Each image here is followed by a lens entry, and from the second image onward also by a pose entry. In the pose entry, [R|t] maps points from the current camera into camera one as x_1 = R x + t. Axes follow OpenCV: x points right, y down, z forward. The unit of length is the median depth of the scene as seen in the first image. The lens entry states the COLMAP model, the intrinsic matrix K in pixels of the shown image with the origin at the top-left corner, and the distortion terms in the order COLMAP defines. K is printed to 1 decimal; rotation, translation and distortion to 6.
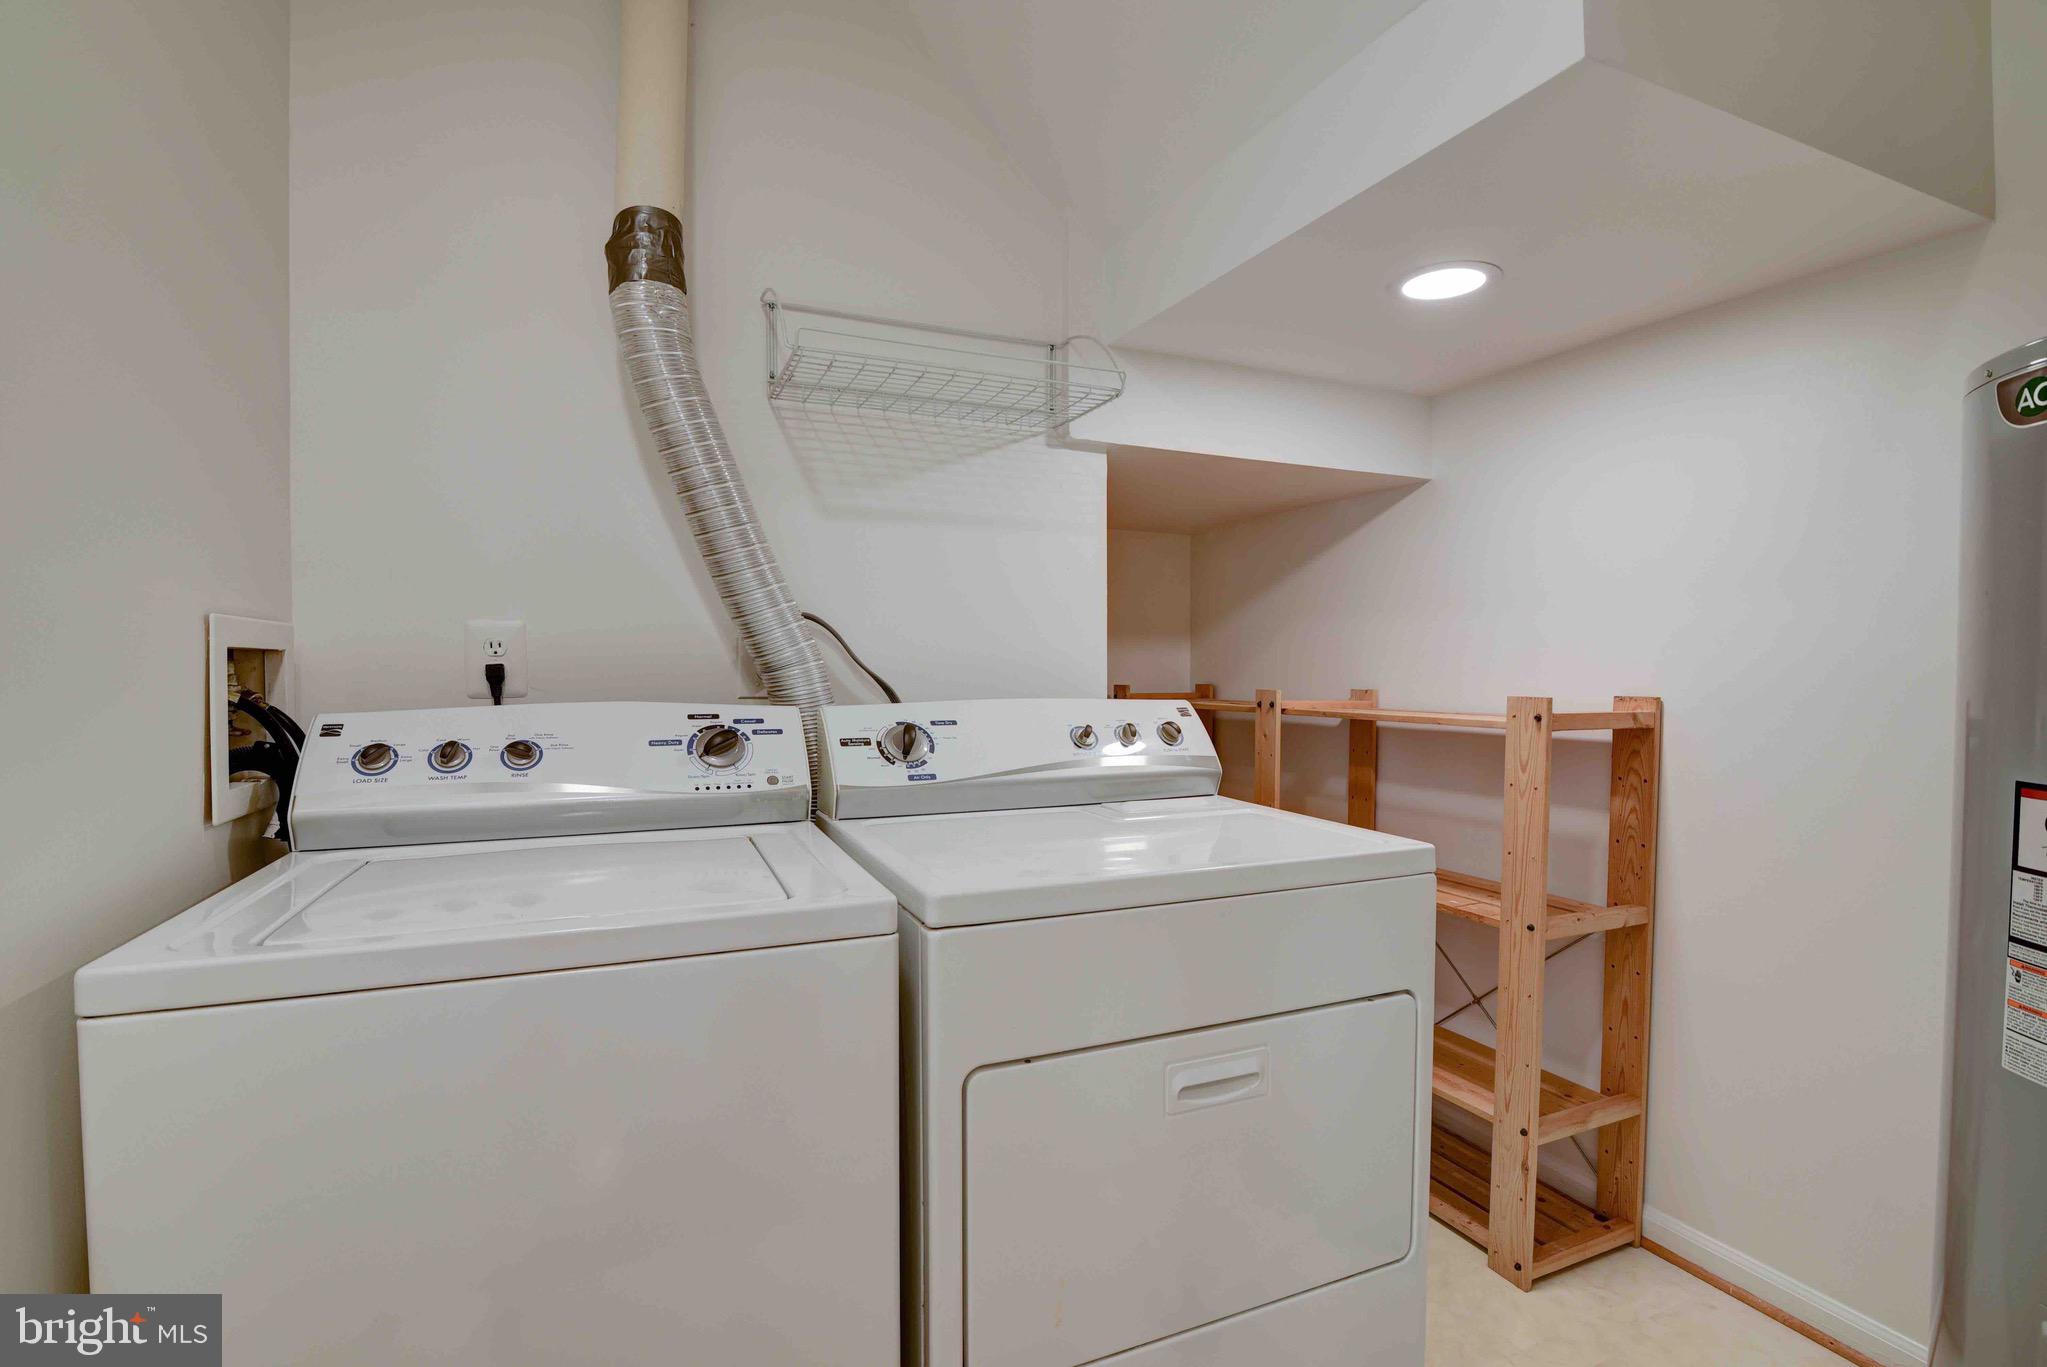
lens RADIAL K [[936.5, 0, 1019.7], [0, 936.5, 684.7], [0, 0, 1]] dist [-0.020069, 0.001388]
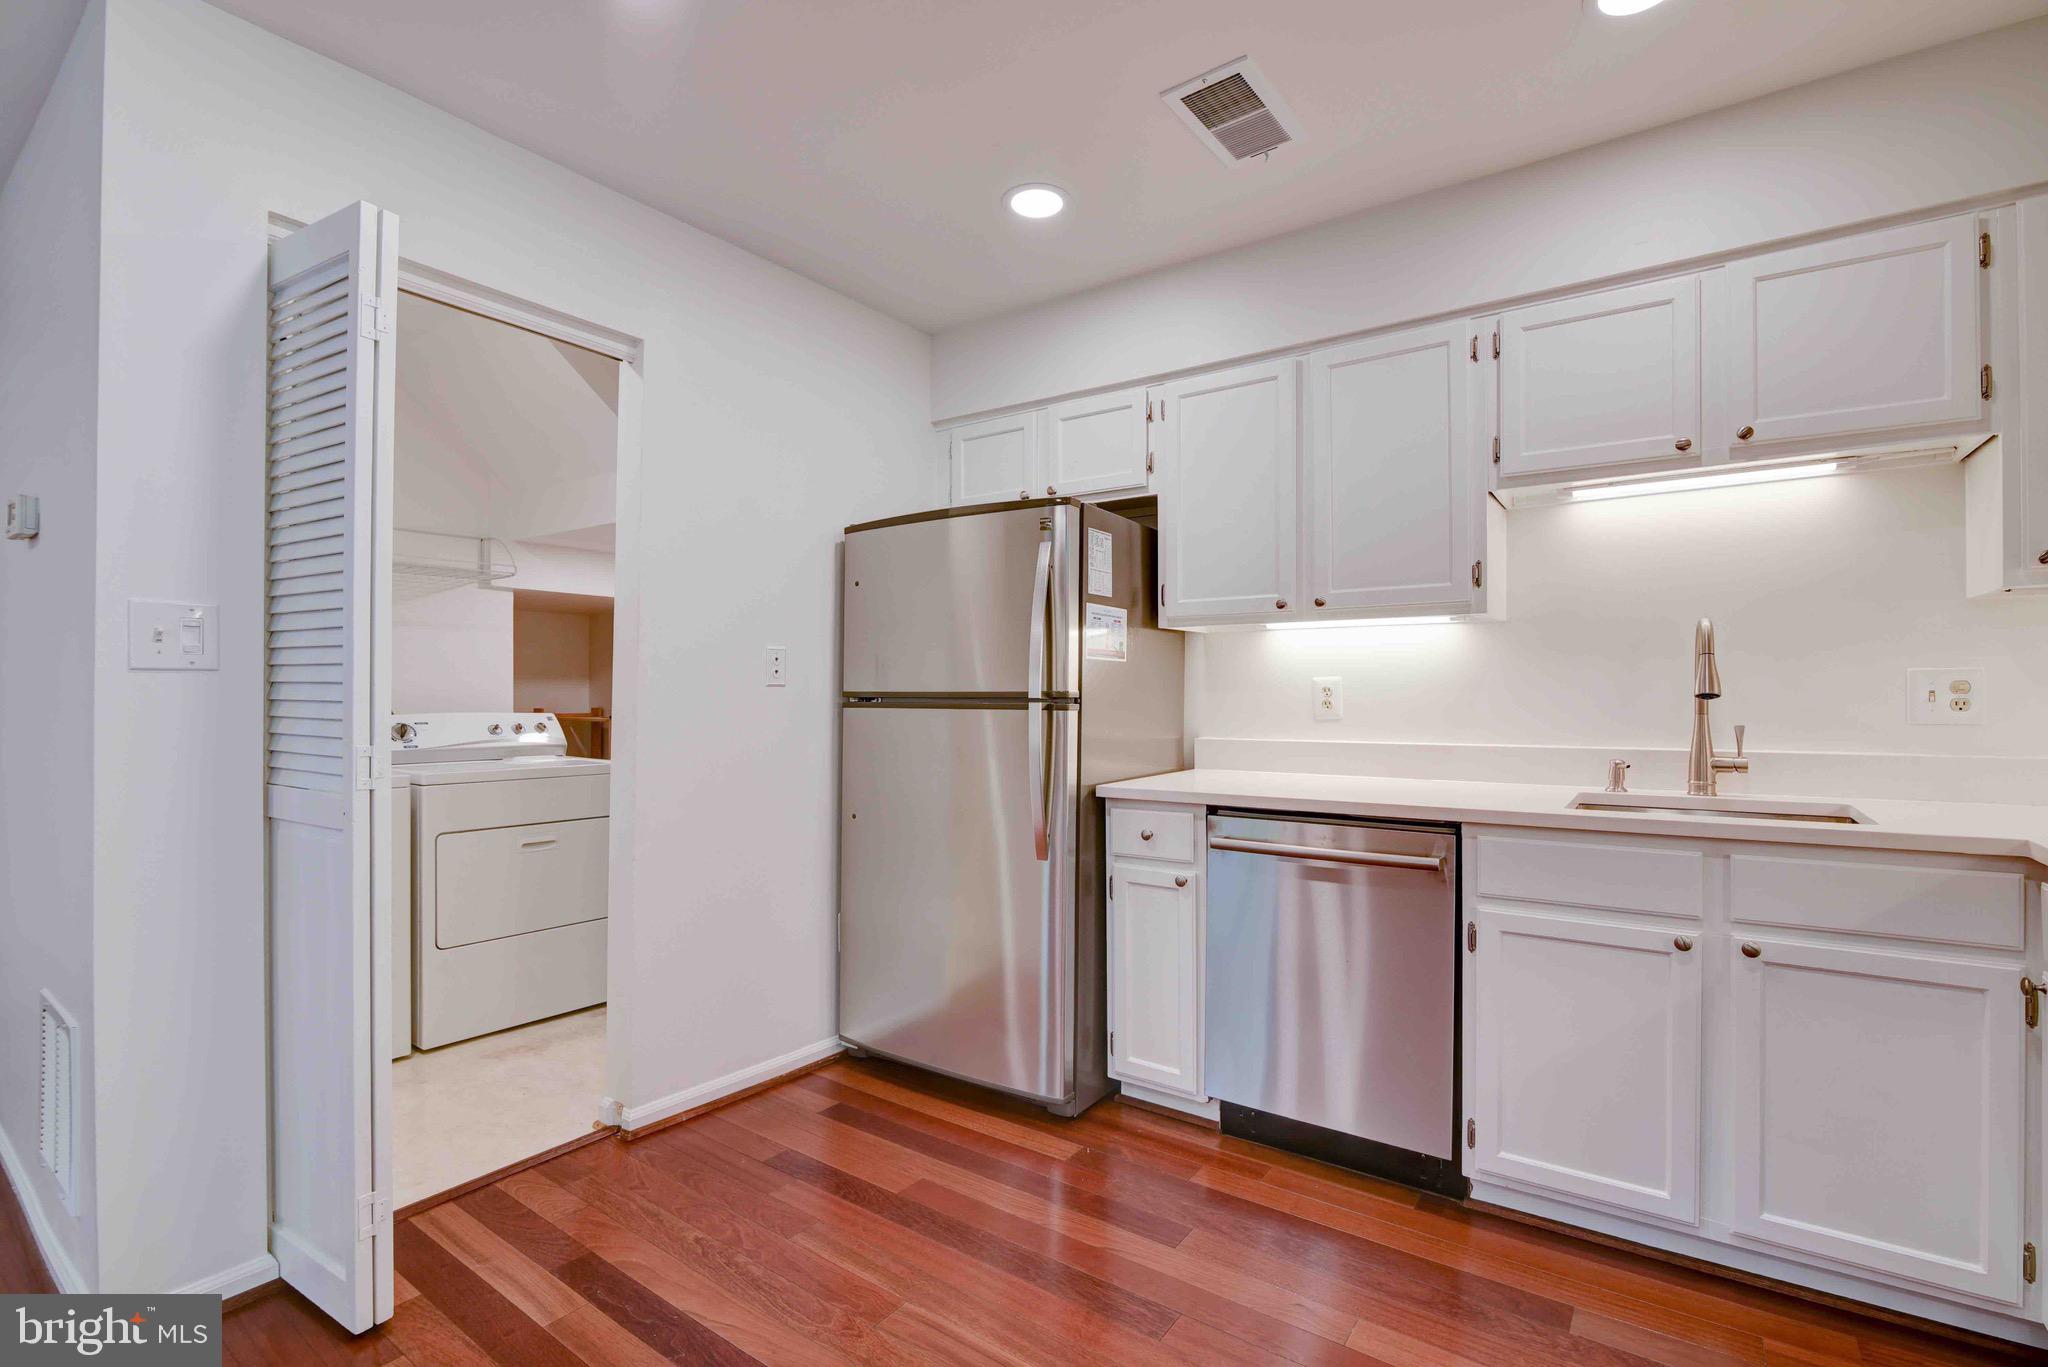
lens RADIAL K [[936.9, 0, 1025.5], [0, 936.9, 686.5], [0, 0, 1]] dist [-0.020069, 0.001388]
pose [[0.861392, 0.005179, 0.507915, 0.028507], [0.008223, 0.999675, -0.024137, 0.016995], [-0.507874, 0.024968, 0.861069, -1.438937]]
